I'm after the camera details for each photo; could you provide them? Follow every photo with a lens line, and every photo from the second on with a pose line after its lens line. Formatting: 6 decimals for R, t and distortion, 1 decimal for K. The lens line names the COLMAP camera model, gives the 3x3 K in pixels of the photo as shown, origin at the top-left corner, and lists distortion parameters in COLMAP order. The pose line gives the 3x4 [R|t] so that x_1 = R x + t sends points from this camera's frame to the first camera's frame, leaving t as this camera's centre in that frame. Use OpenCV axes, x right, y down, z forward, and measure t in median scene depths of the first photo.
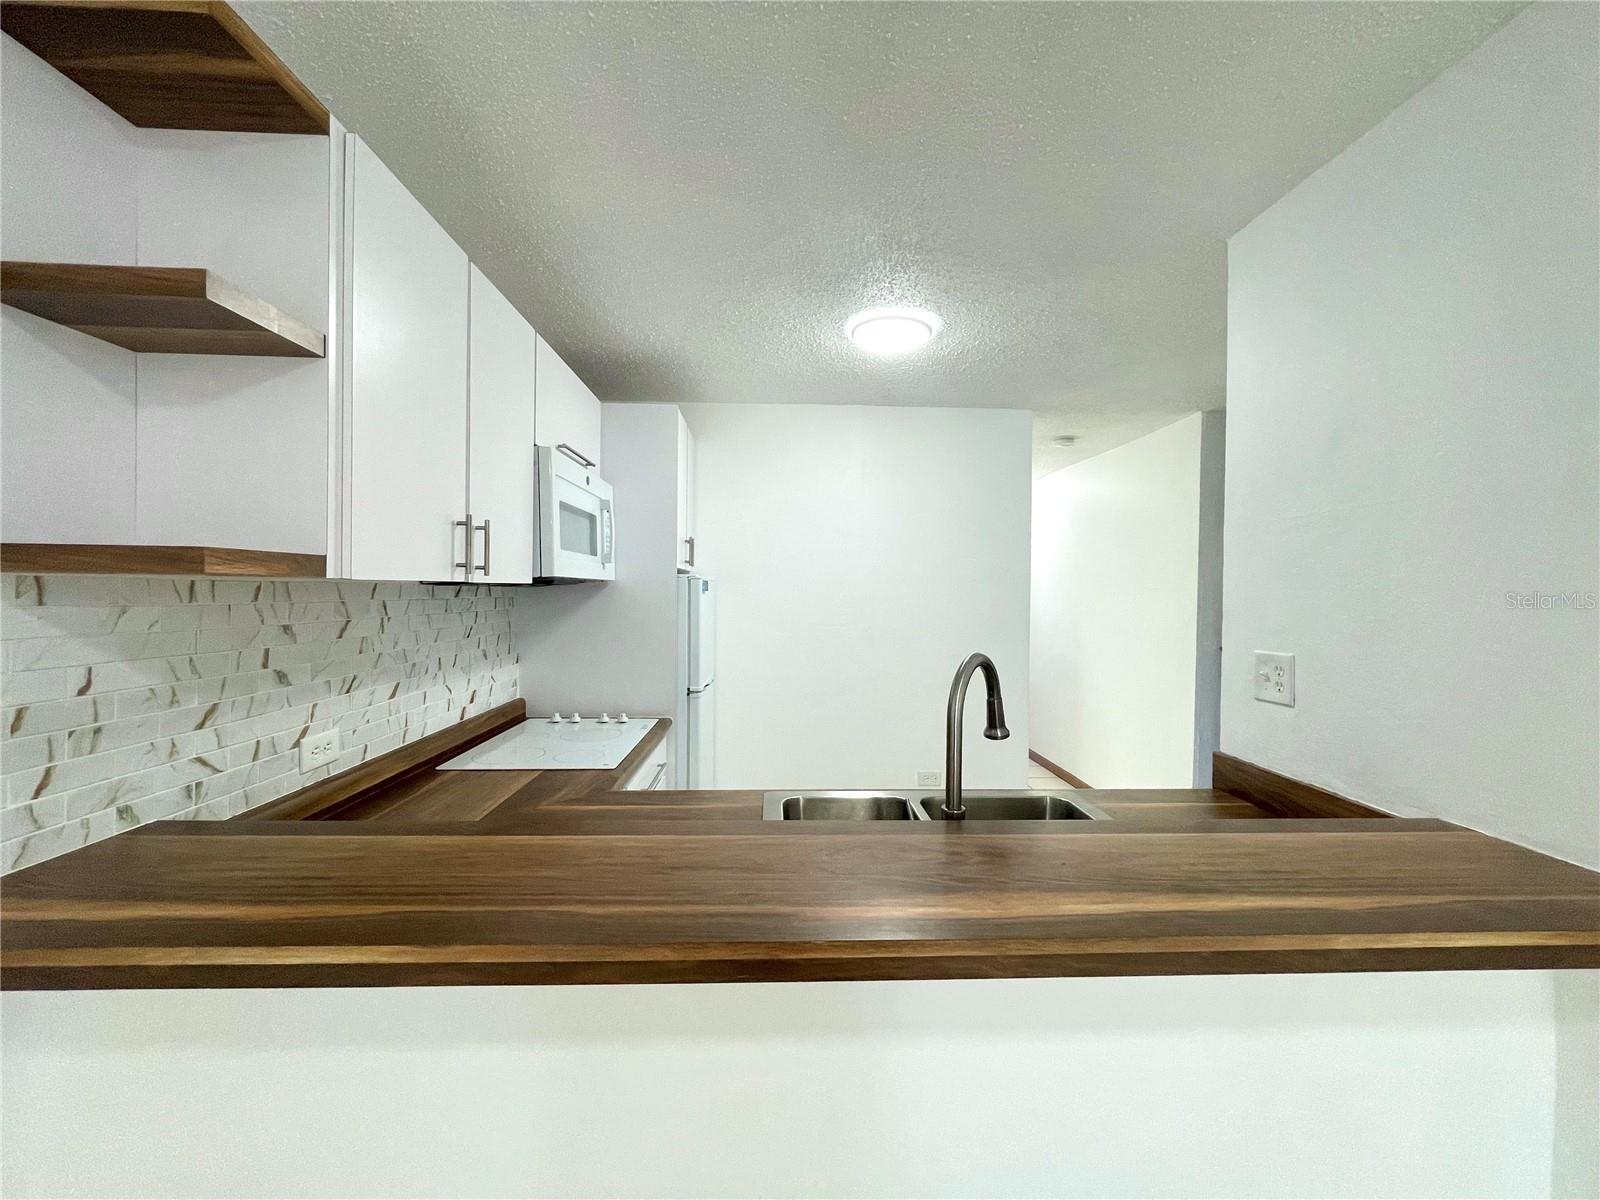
lens RADIAL K [[647.1, 0, 800.0], [0, 647.1, 600.0], [0, 0, 1]] dist [-0.000623, -0.000608]
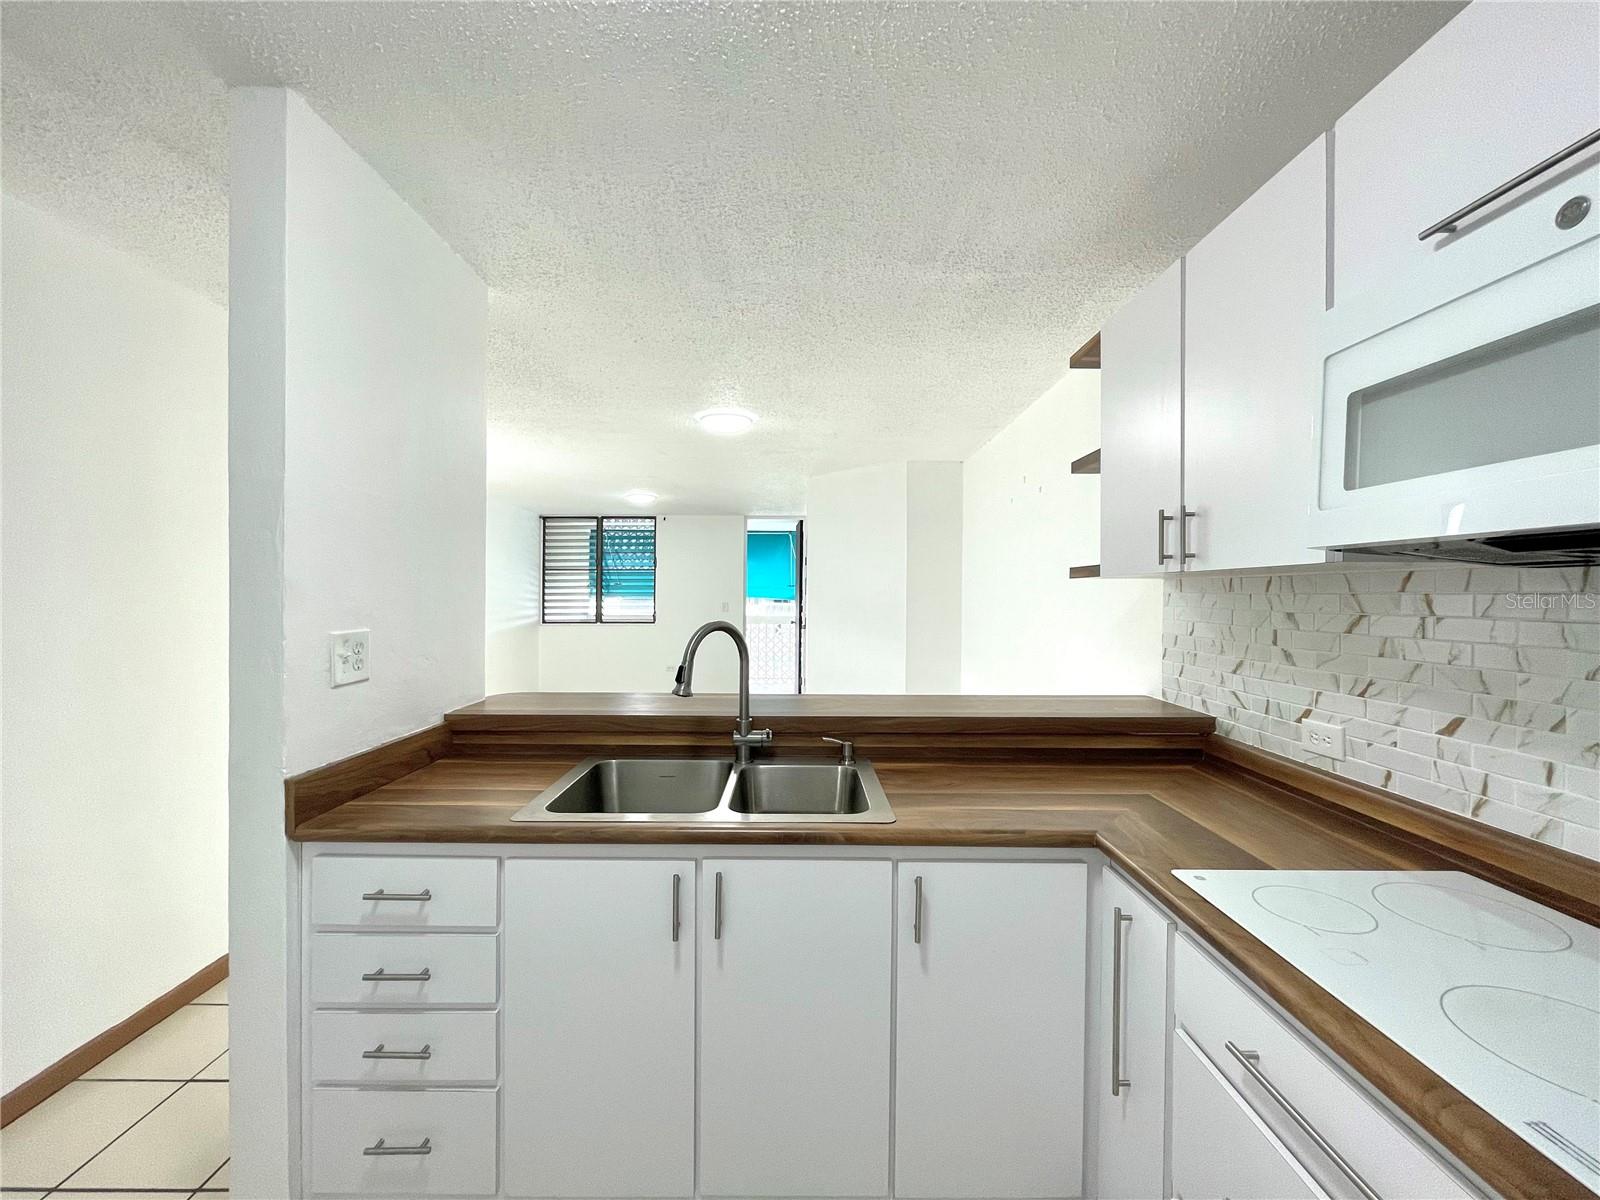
lens RADIAL K [[647.1, 0, 800.0], [0, 647.1, 600.0], [0, 0, 1]] dist [-0.000623, -0.000608]
pose [[-0.999163, -0.017731, 0.036864, 0.043198], [-0.016866, 0.999578, 0.023651, 0.002694], [-0.037268, 0.023010, -0.999040, 1.925962]]
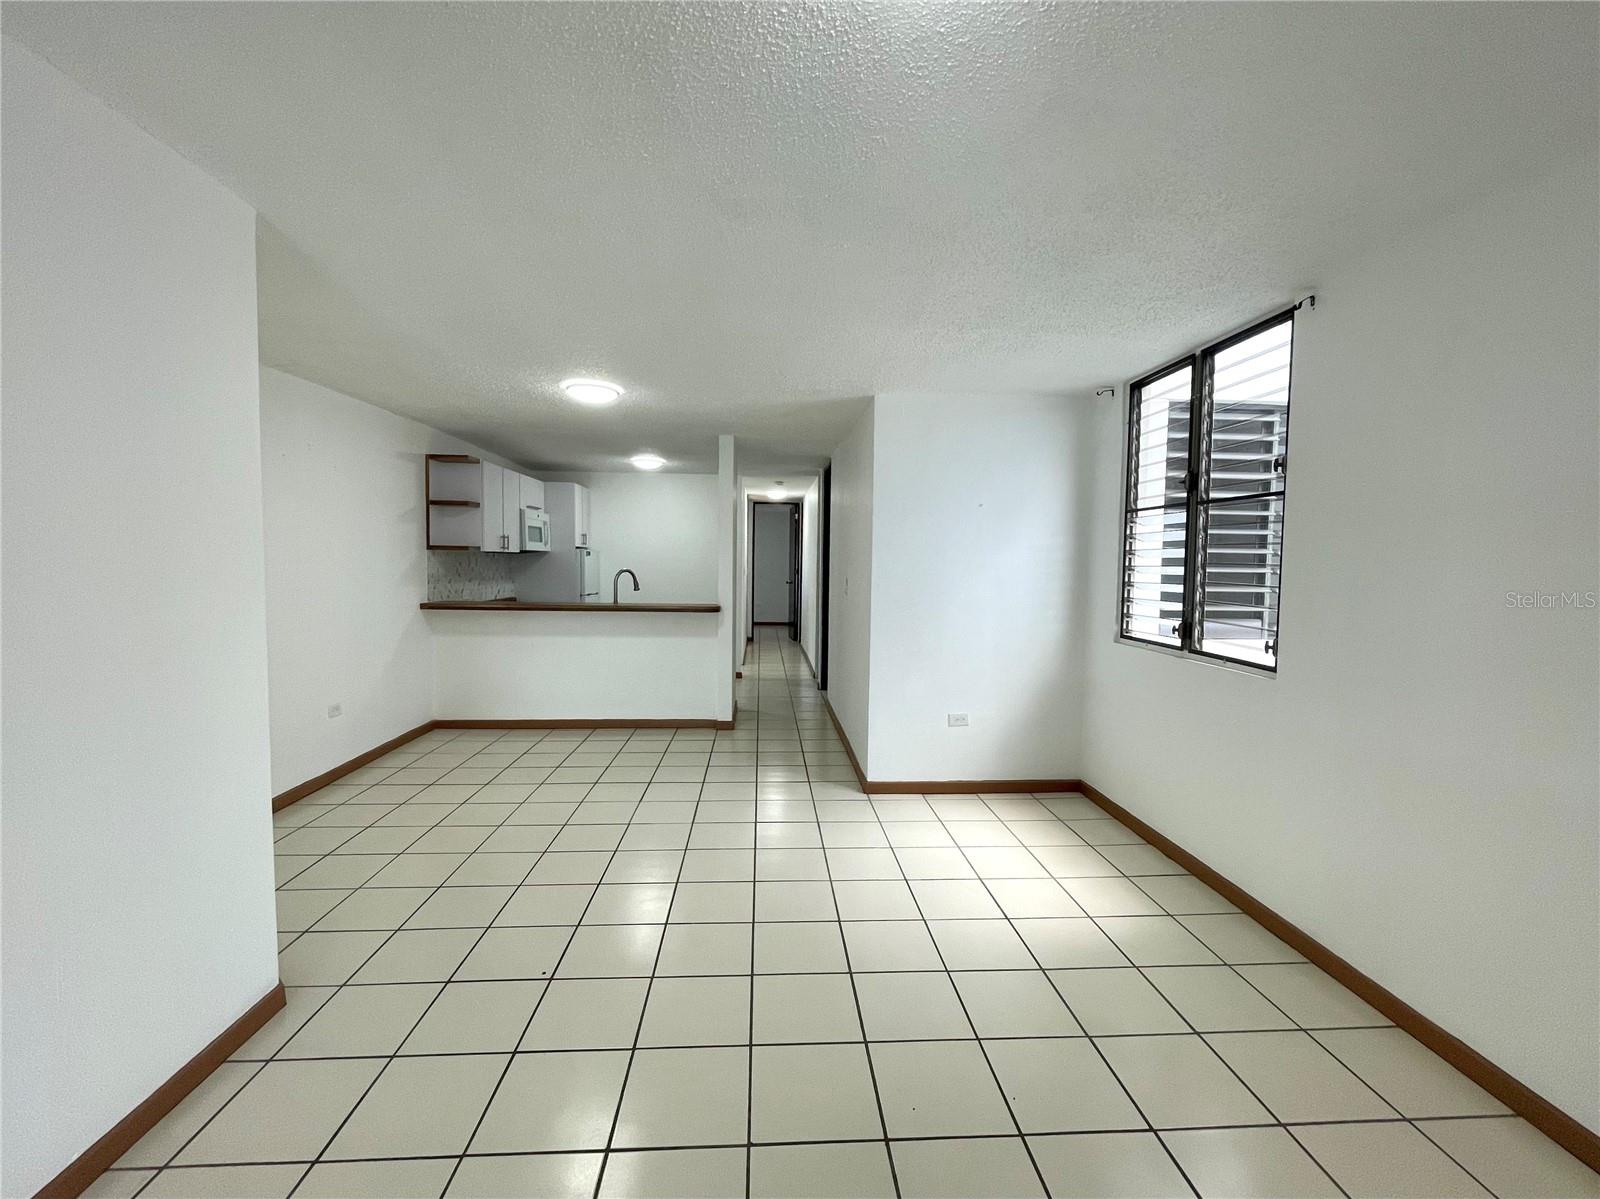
lens RADIAL K [[671.1, 0, 800.0], [0, 671.1, 599.5], [0, 0, 1]] dist [-0.000160, -0.000136]
pose [[0.999805, 0.002288, 0.019595, 1.099498], [-0.003131, 0.999066, 0.043105, 0.072983], [-0.019478, -0.043158, 0.998878, -2.847847]]
